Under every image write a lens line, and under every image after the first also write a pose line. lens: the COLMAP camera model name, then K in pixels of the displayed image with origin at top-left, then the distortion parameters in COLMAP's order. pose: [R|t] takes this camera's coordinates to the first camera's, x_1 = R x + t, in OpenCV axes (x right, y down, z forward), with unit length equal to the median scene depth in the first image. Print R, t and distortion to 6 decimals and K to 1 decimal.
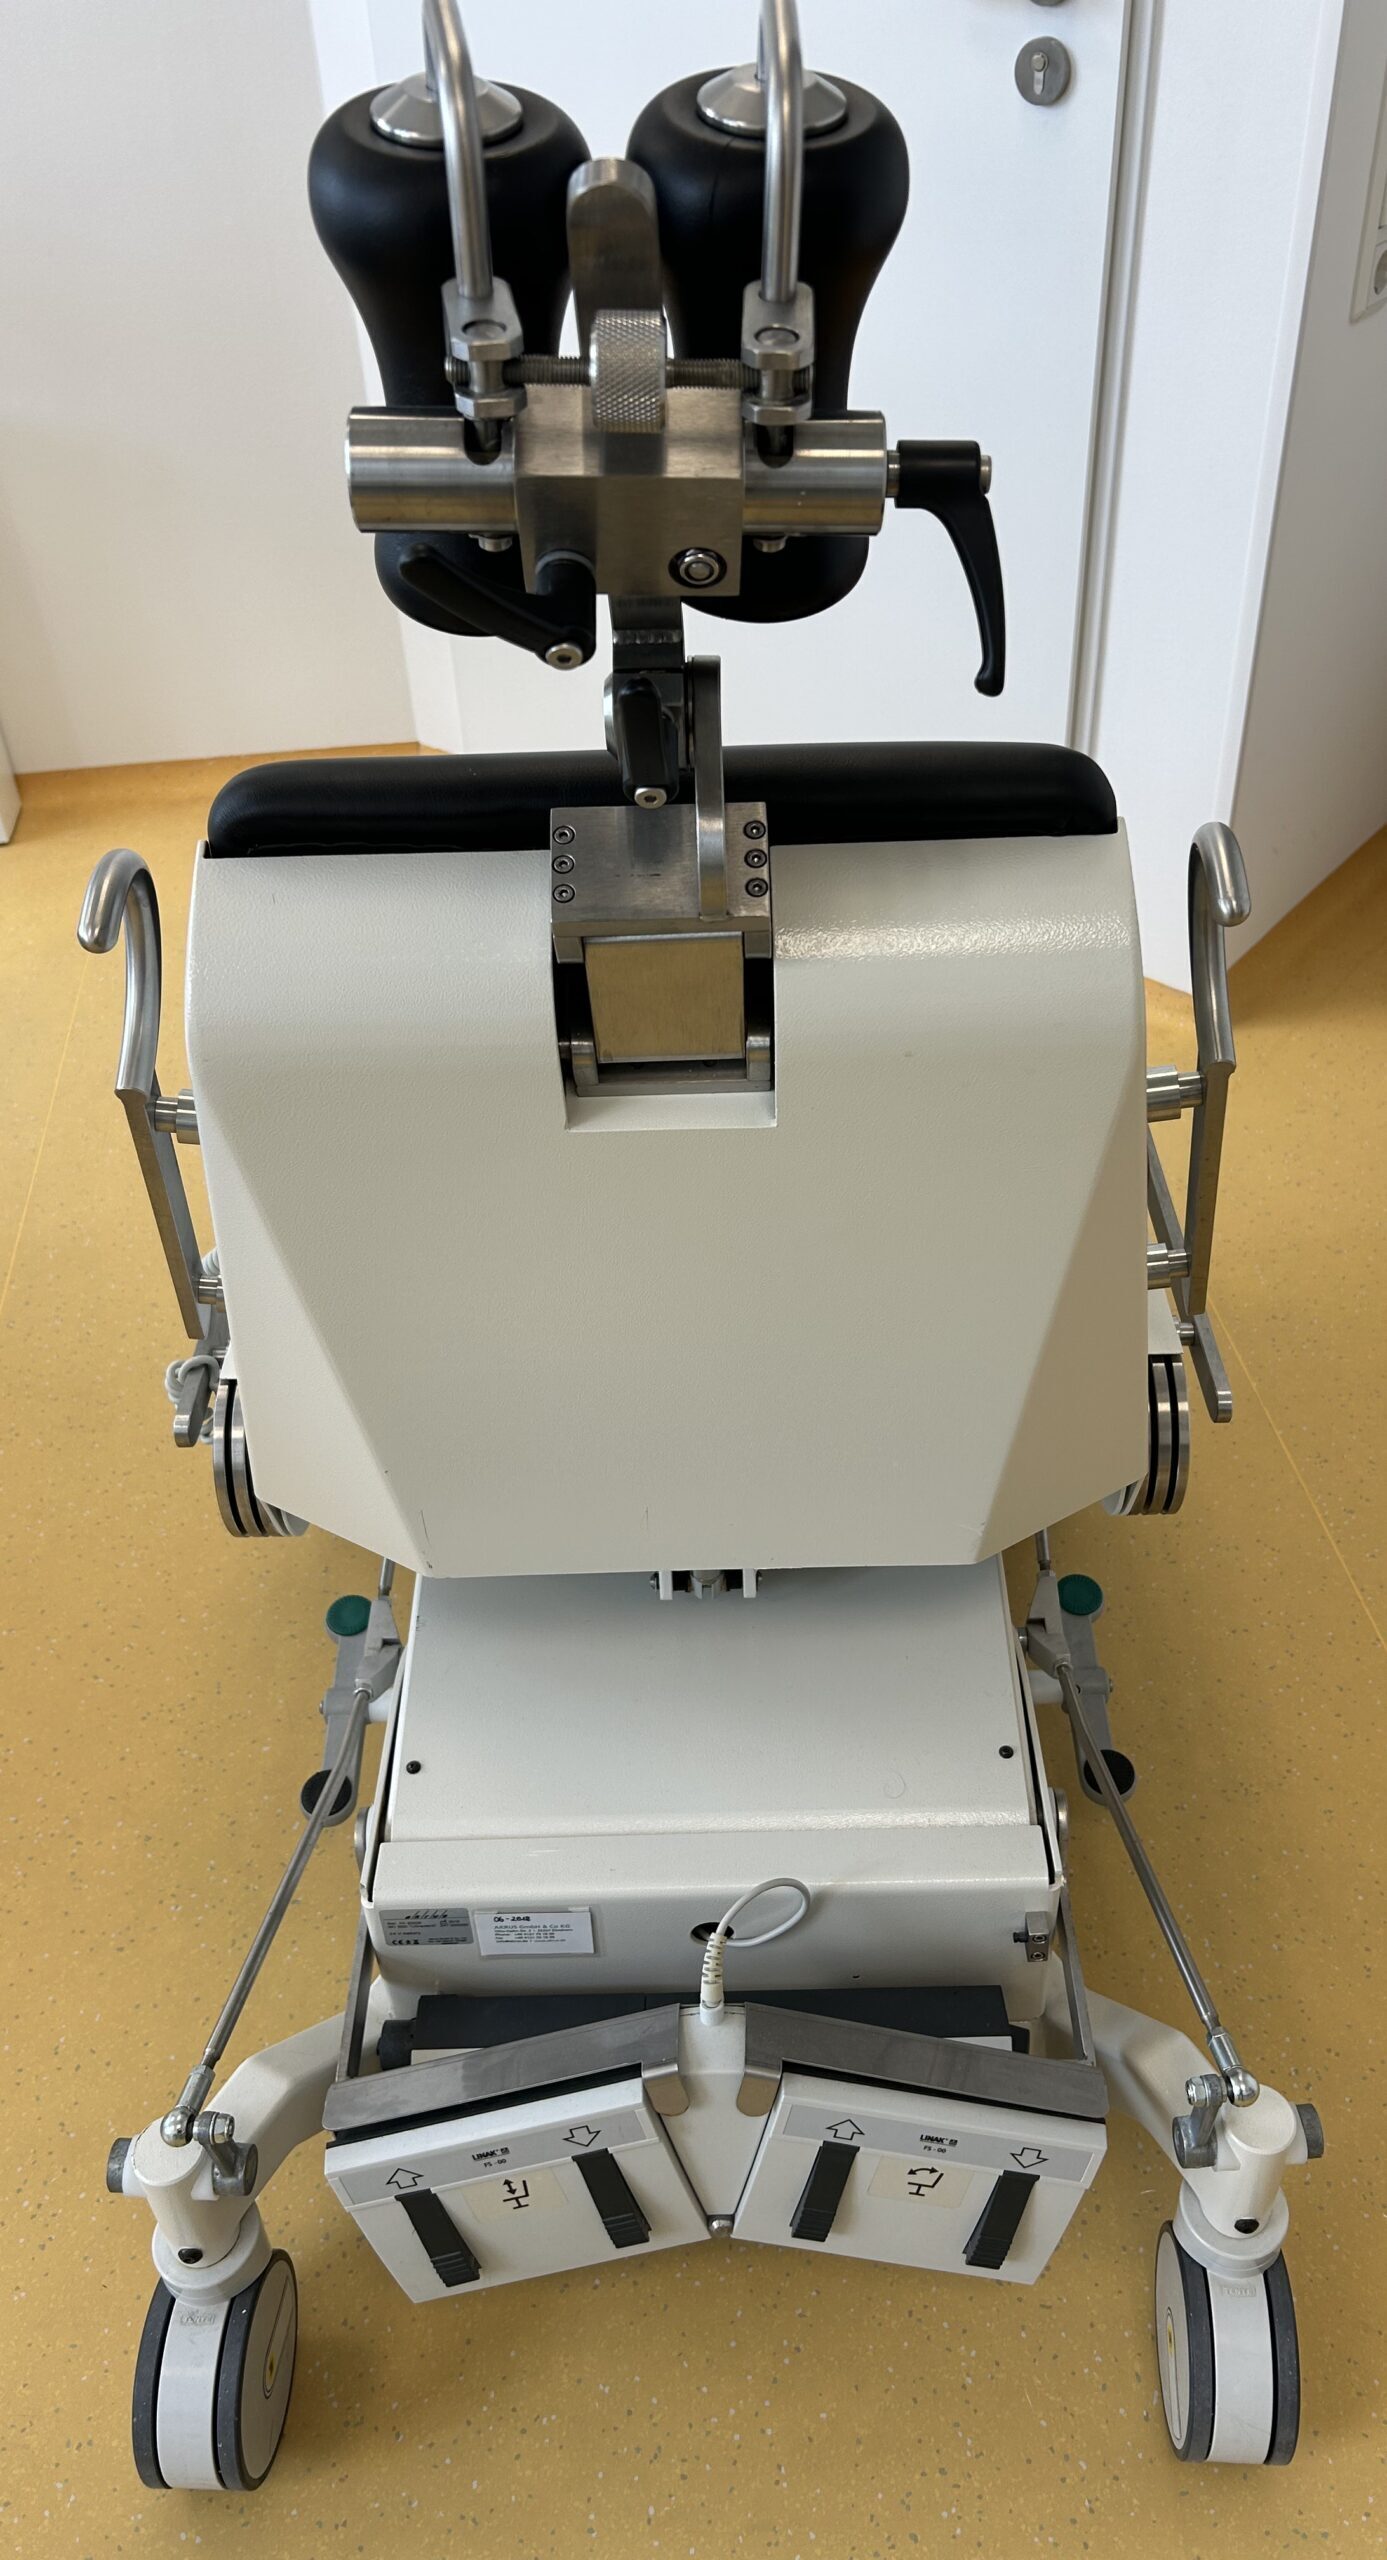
lens RADIAL K [[1992.3, 0, 742.8], [0, 1992.3, 1279.1], [0, 0, 1]] dist [0.001004, 0.013784]
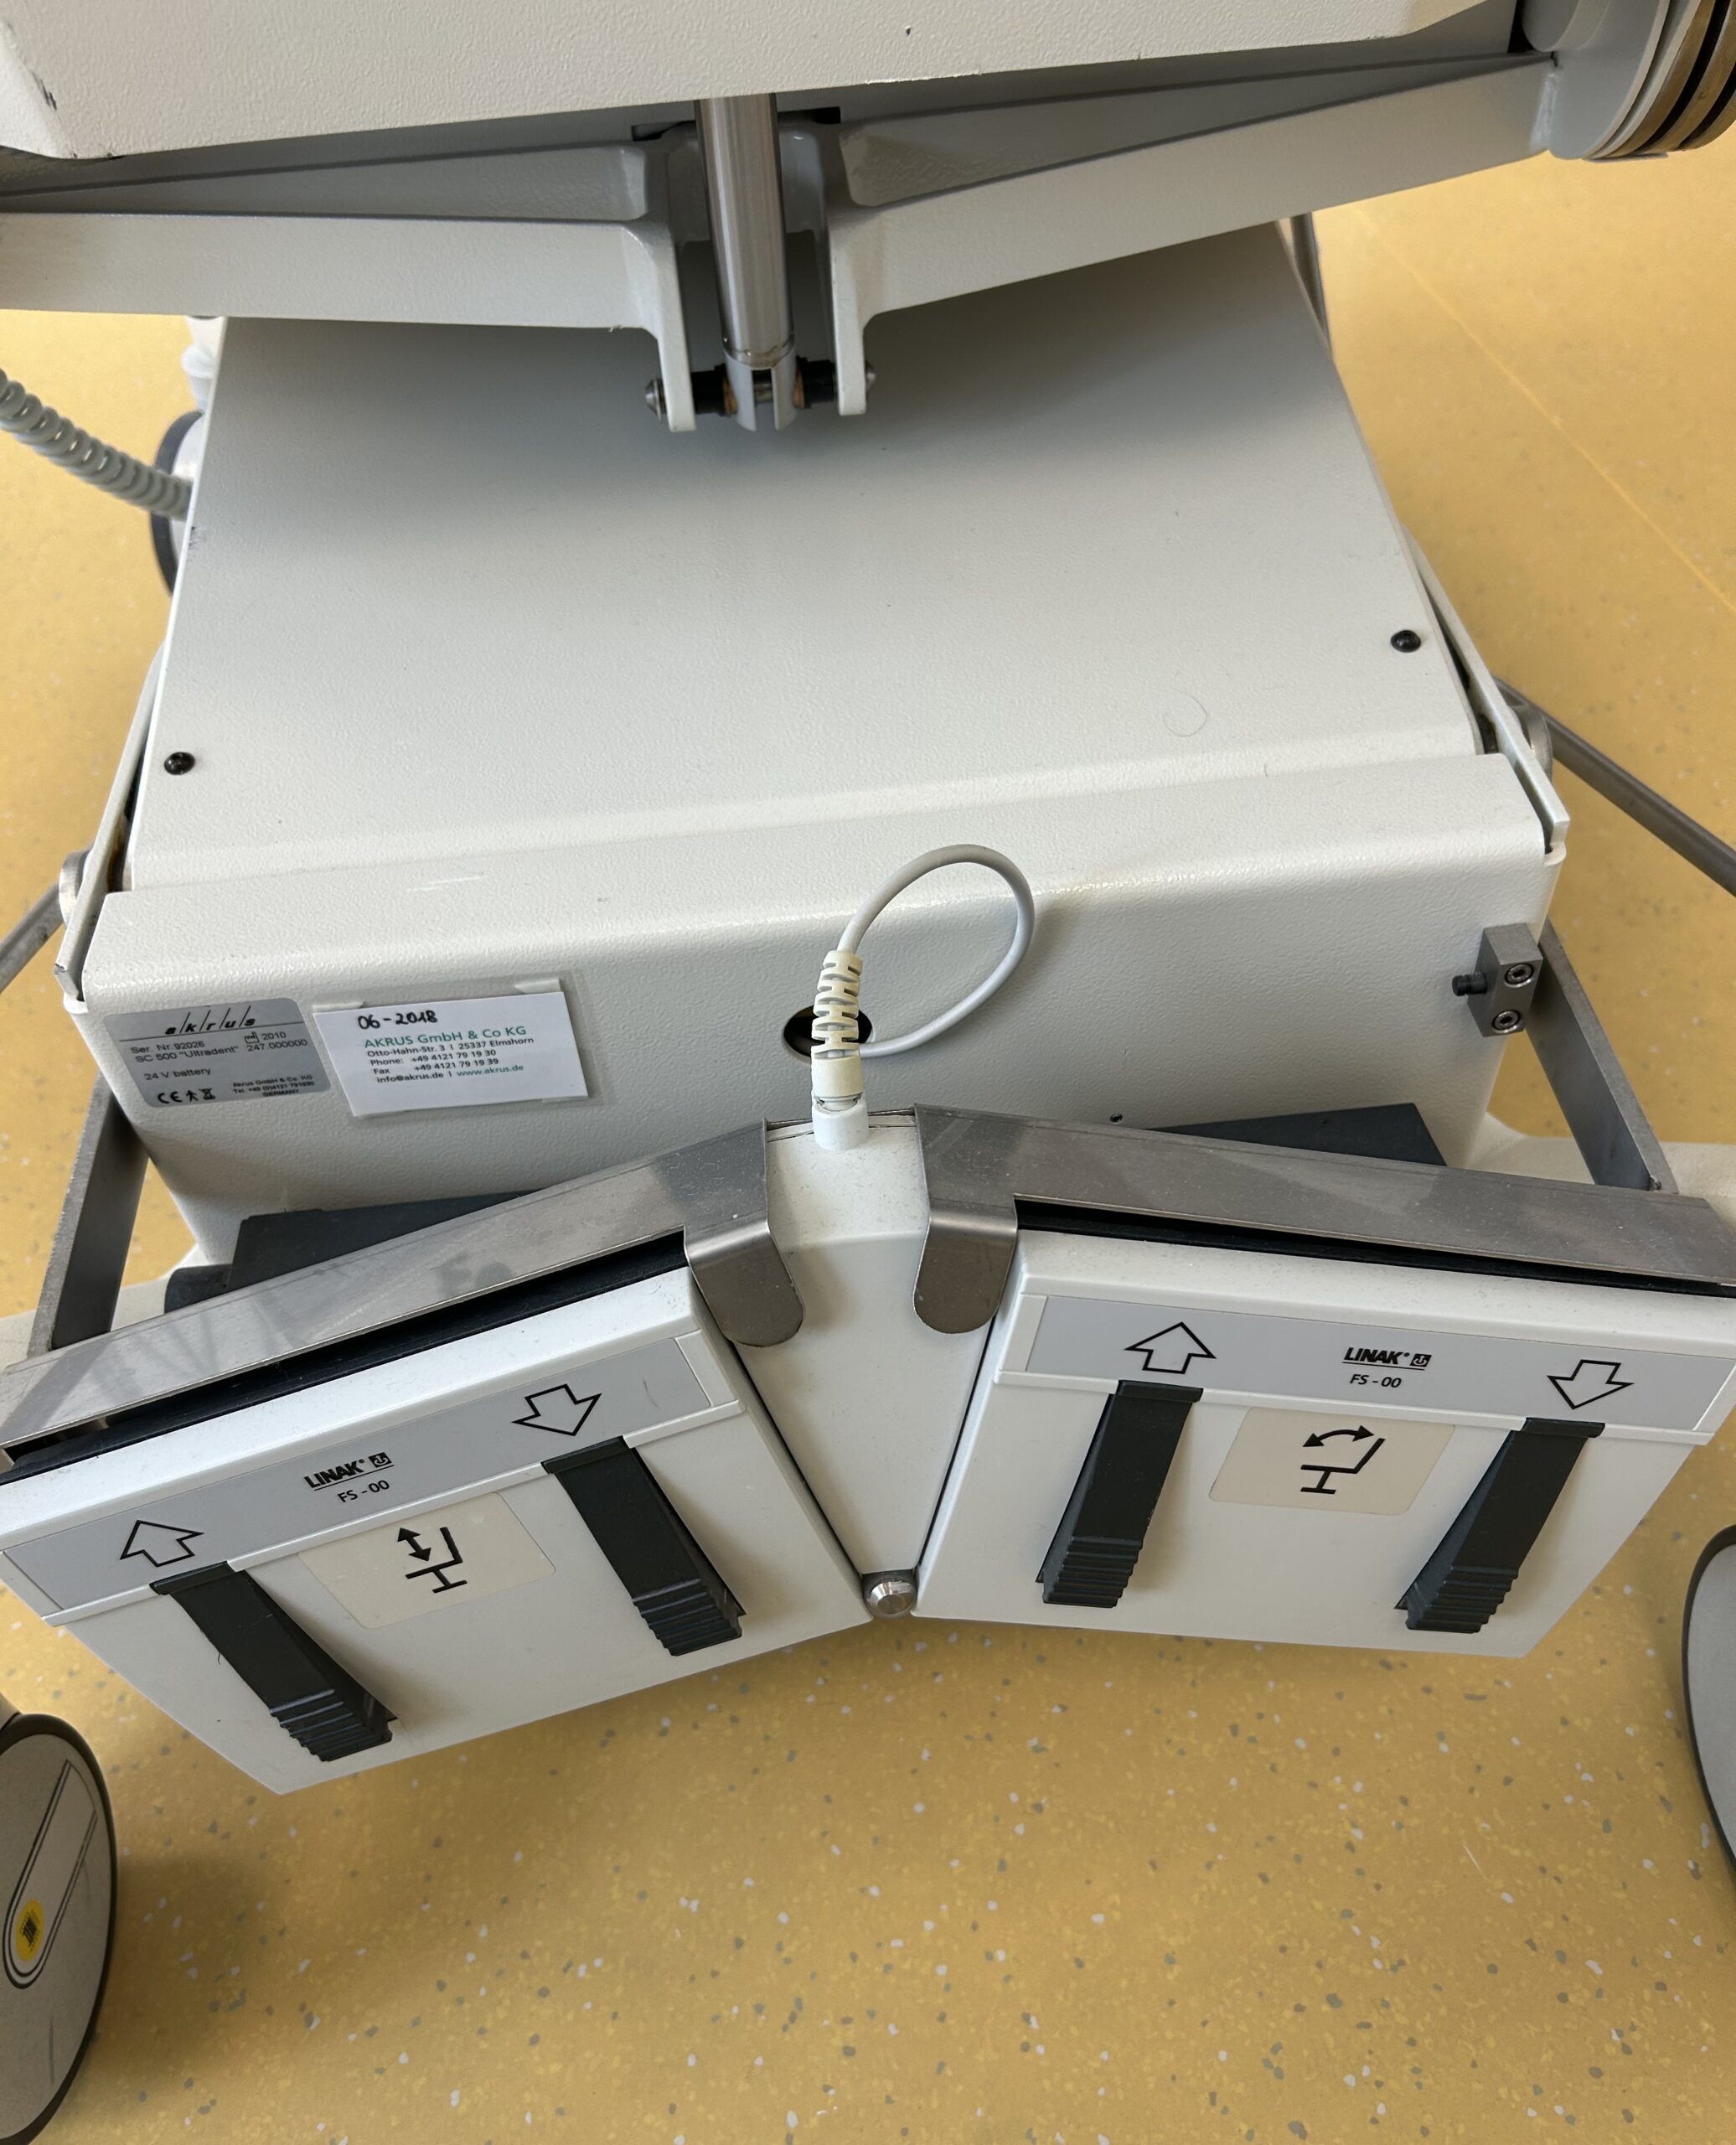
lens RADIAL K [[1731.1, 0, 870.5], [0, 1731.1, 1174.5], [0, 0, 1]] dist [0.009532, -0.004834]
pose [[0.996940, -0.074487, 0.023701, -0.018192], [0.069372, 0.982848, 0.170874, 0.306760], [-0.036023, -0.168707, 0.985008, 0.613035]]
